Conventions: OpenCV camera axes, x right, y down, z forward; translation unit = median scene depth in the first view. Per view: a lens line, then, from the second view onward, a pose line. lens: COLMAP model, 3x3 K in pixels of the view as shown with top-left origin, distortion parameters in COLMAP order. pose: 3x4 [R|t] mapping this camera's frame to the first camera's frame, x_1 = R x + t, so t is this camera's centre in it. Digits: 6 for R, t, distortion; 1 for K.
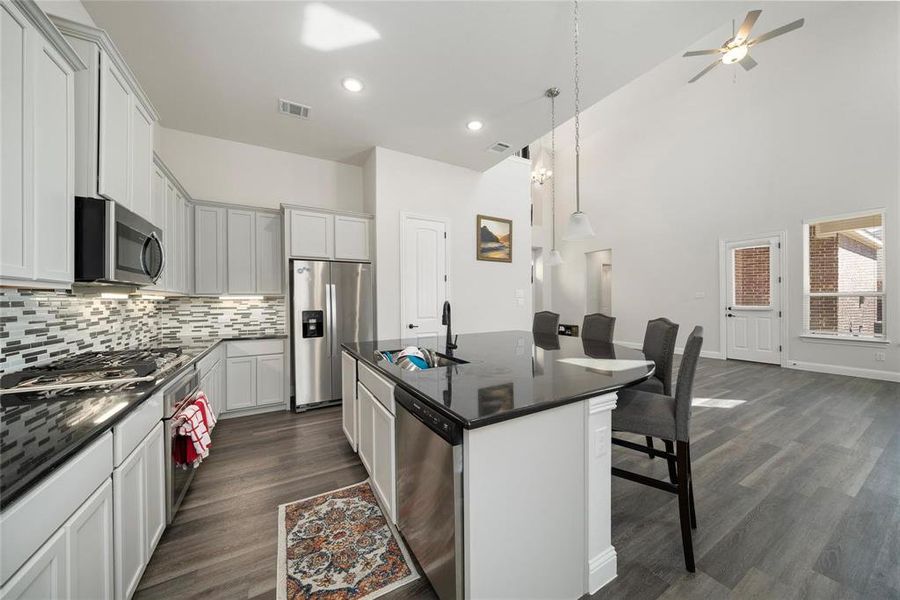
lens RADIAL K [[308.6, 0, 452.2], [0, 308.6, 301.0], [0, 0, 1]] dist [0.000125, 0.000007]
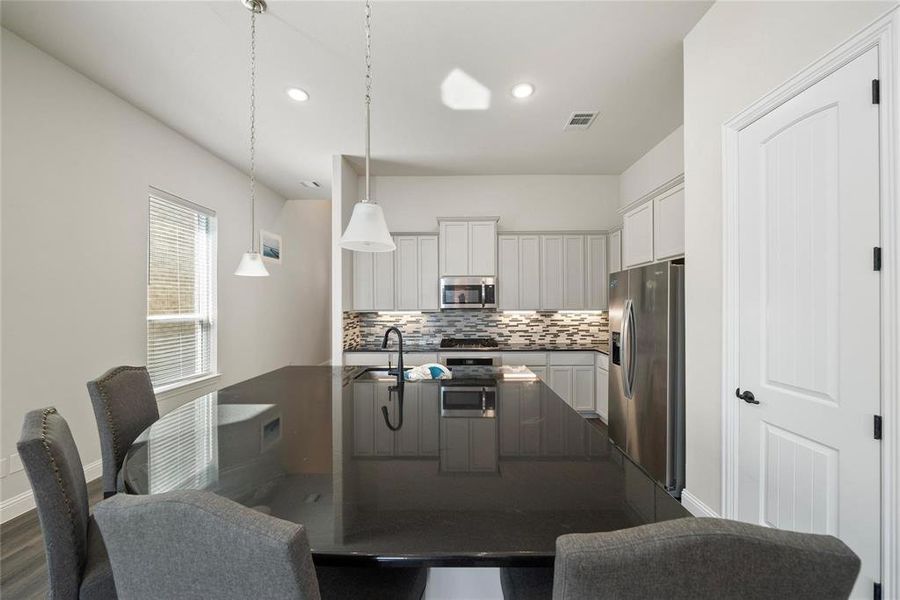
lens RADIAL K [[308.6, 0, 452.7], [0, 308.6, 304.1], [0, 0, 1]] dist [0.000125, 0.000007]
pose [[-0.513596, 0.006753, -0.858006, 0.899461], [0.006509, 0.999971, 0.003974, -0.092826], [0.858007, -0.003544, -0.513625, 1.974591]]
